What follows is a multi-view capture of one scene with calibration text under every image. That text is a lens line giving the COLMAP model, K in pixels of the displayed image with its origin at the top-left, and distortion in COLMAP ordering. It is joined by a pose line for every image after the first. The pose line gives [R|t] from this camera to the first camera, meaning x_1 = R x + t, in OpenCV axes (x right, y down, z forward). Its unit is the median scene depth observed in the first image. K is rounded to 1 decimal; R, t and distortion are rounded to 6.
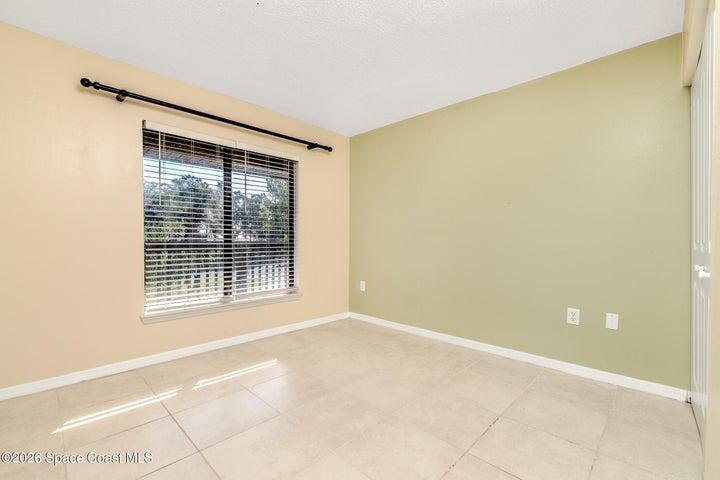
lens RADIAL K [[316.9, 0, 365.7], [0, 316.9, 240.9], [0, 0, 1]] dist [0.000203, 0.000024]
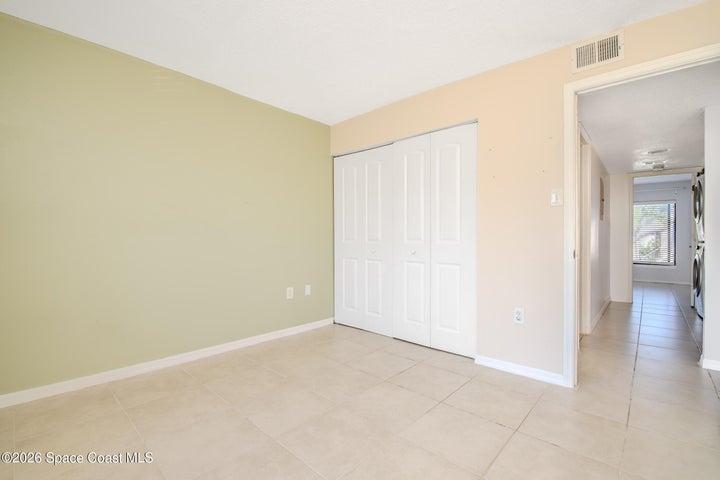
lens RADIAL K [[316.9, 0, 366.0], [0, 316.9, 238.5], [0, 0, 1]] dist [0.000203, 0.000024]
pose [[-0.016449, -0.004159, 0.999856, -0.743084], [0.004292, 0.999982, 0.004230, -0.003239], [-0.999855, 0.004361, -0.016431, 0.710938]]
